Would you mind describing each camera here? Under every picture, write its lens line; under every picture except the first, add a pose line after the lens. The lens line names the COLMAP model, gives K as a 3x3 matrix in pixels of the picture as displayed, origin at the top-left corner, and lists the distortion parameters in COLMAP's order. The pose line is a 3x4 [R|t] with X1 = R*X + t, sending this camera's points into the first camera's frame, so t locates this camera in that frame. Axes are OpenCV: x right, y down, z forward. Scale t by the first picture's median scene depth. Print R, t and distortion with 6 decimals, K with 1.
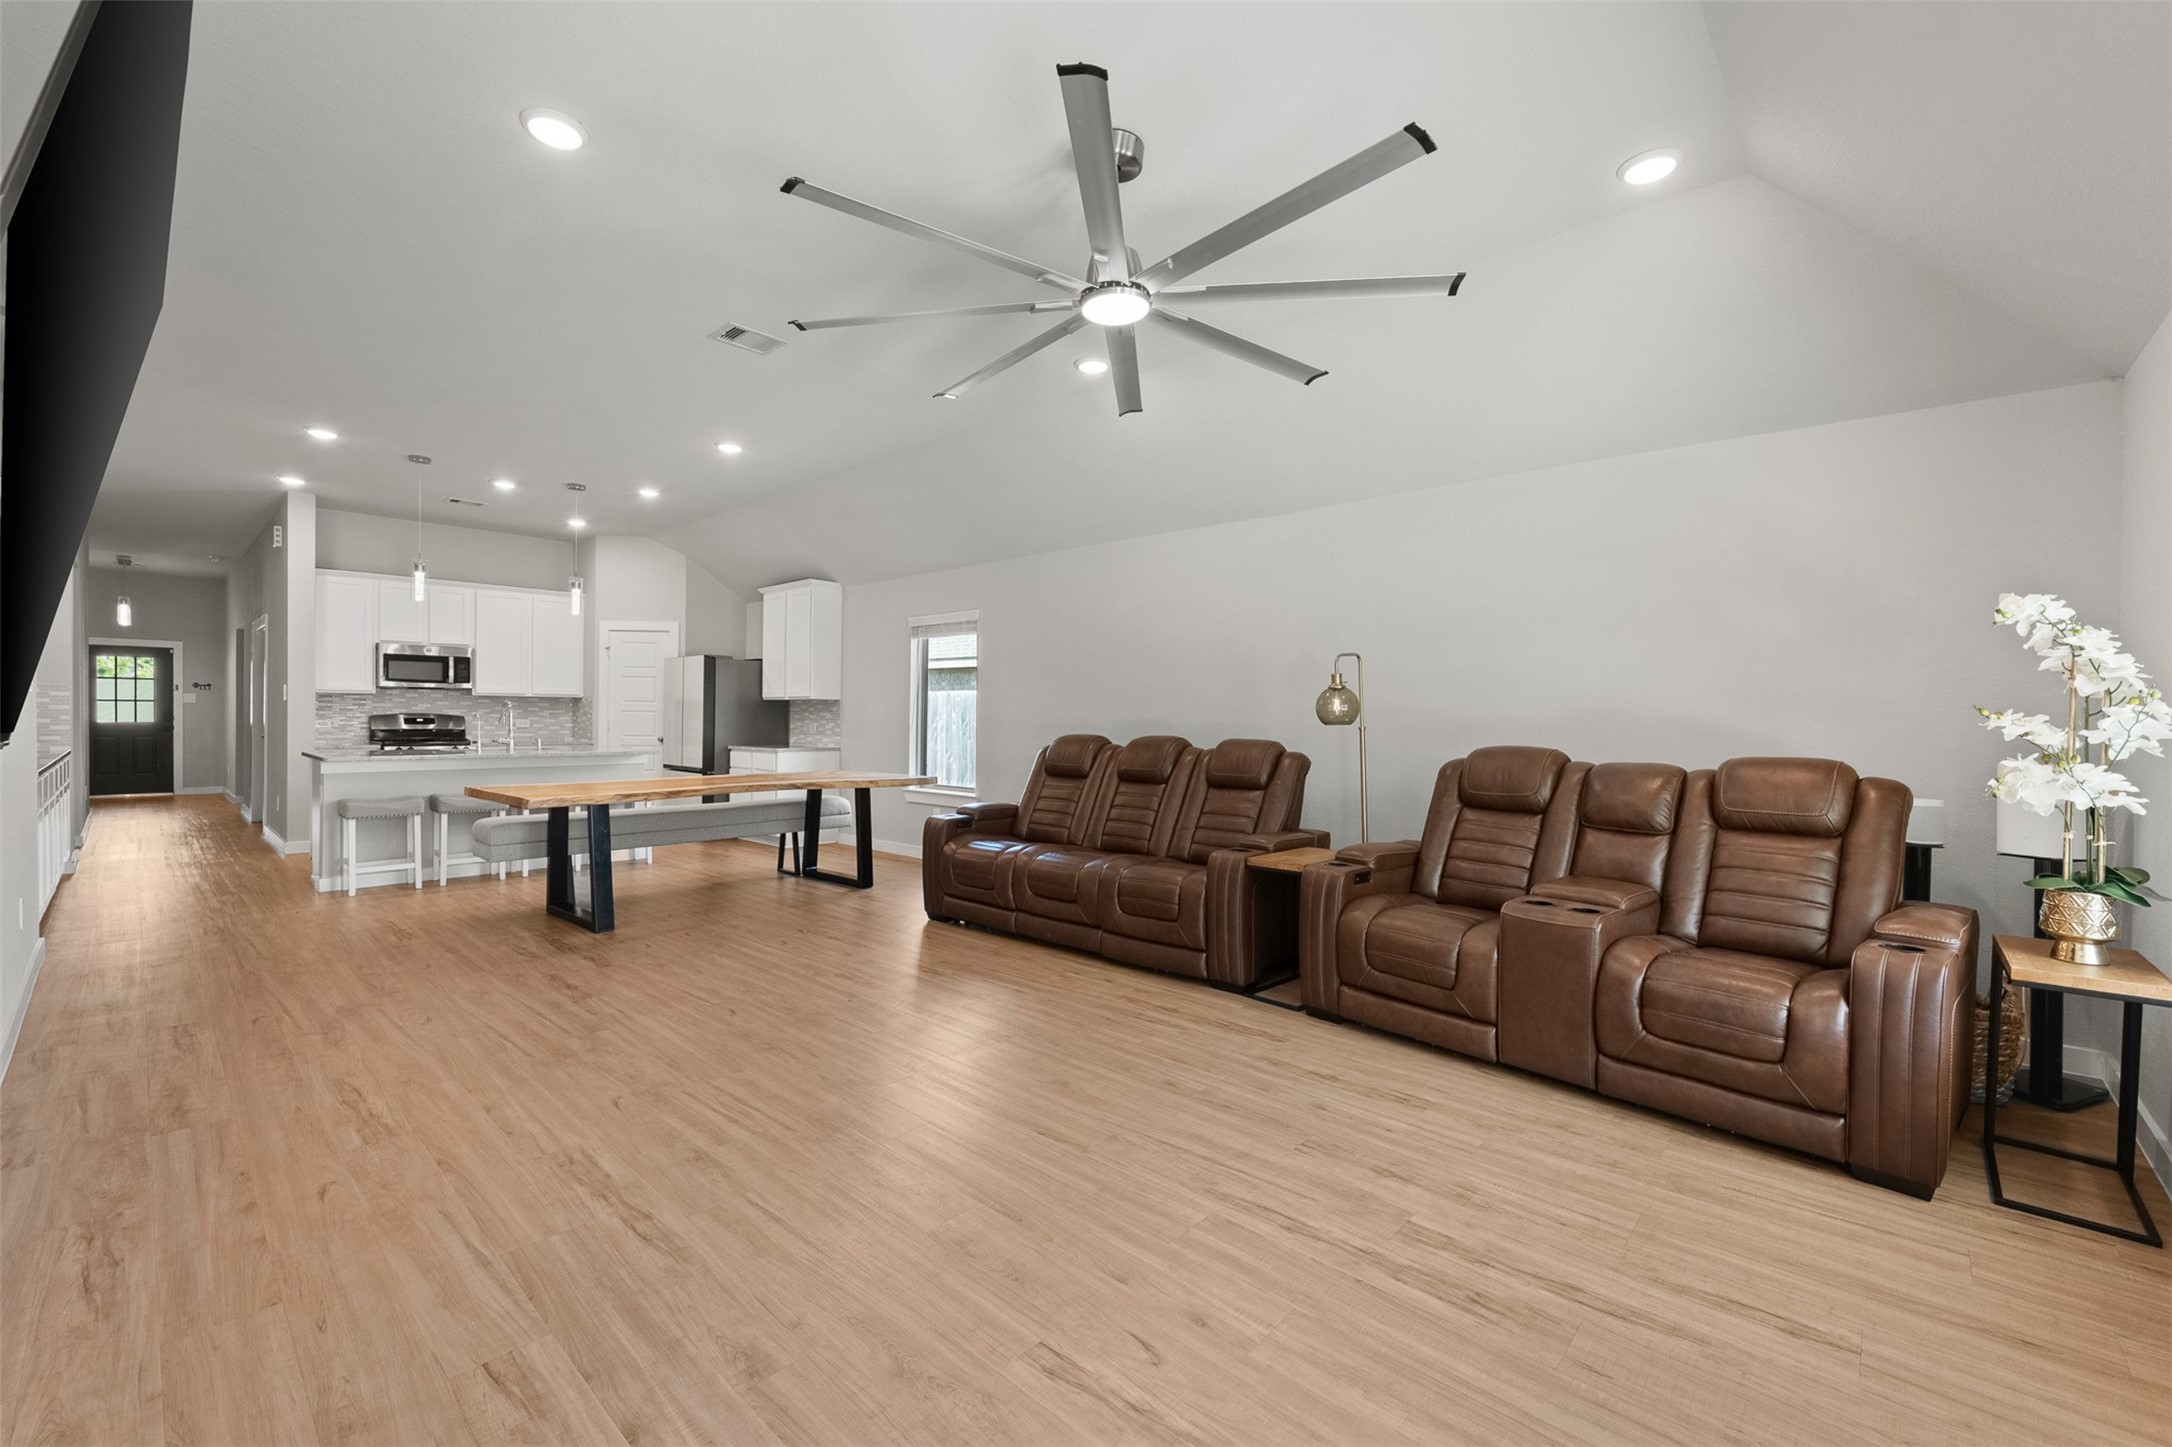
lens RADIAL K [[891.7, 0, 1087.5], [0, 891.7, 715.9], [0, 0, 1]] dist [-0.011906, 0.000689]
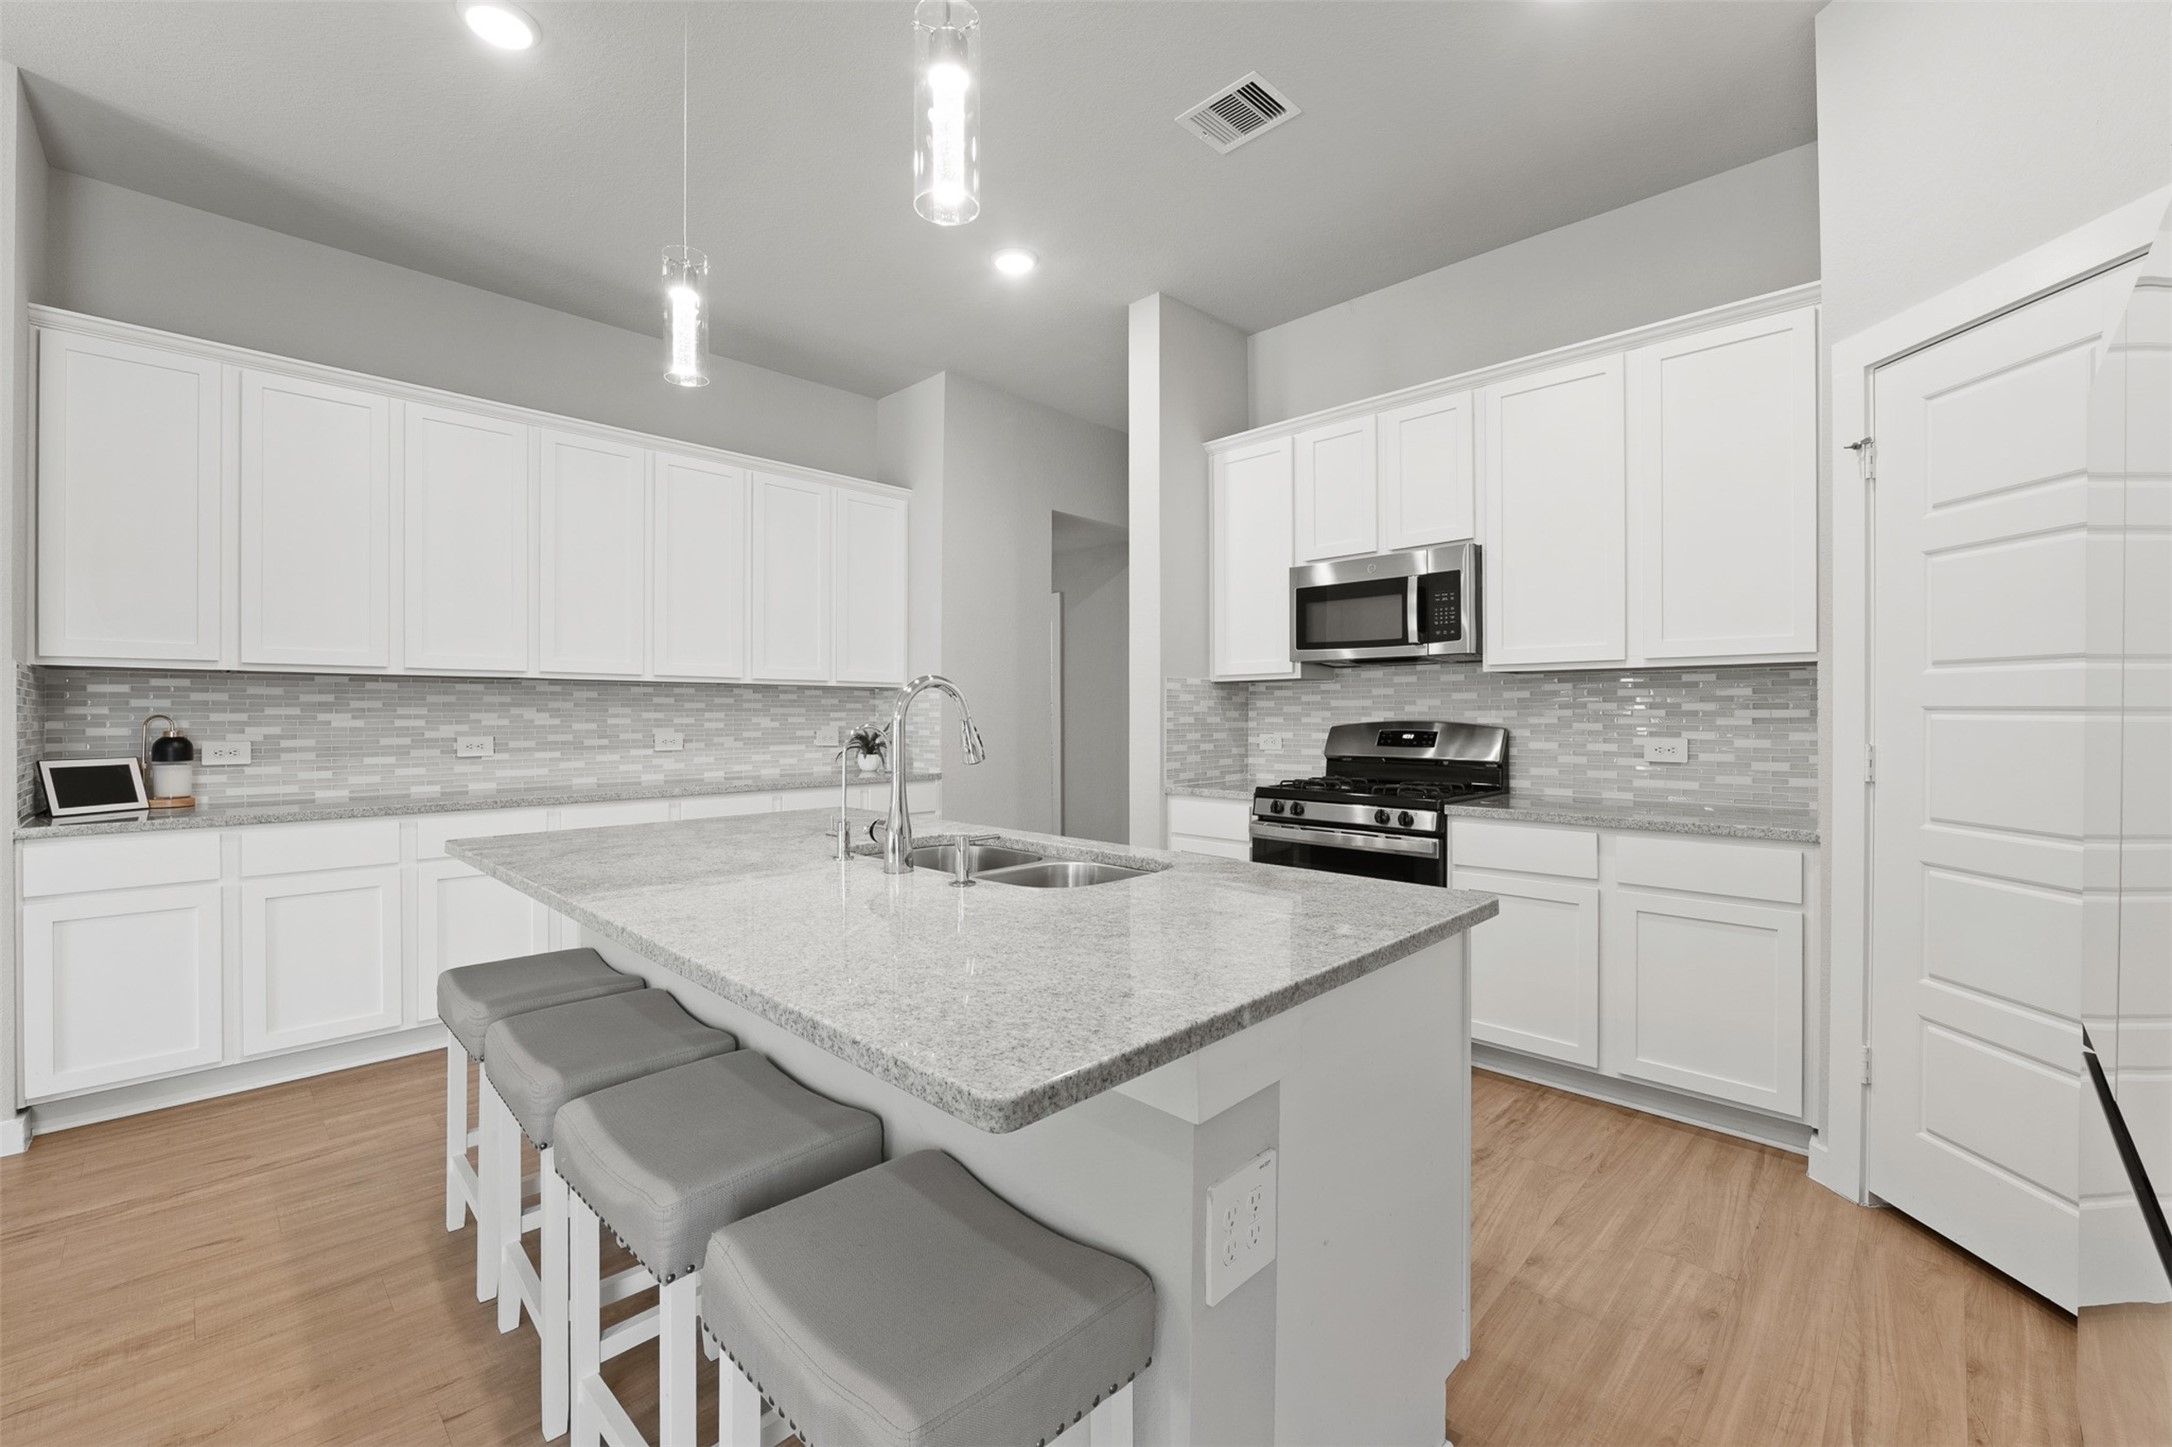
lens RADIAL K [[891.7, 0, 1087.5], [0, 891.7, 715.9], [0, 0, 1]] dist [-0.011906, 0.000689]
pose [[-0.034130, -0.004538, -0.999407, -0.551935], [0.003277, 0.999984, -0.004653, -0.006125], [0.999412, -0.003434, -0.034115, 1.471976]]
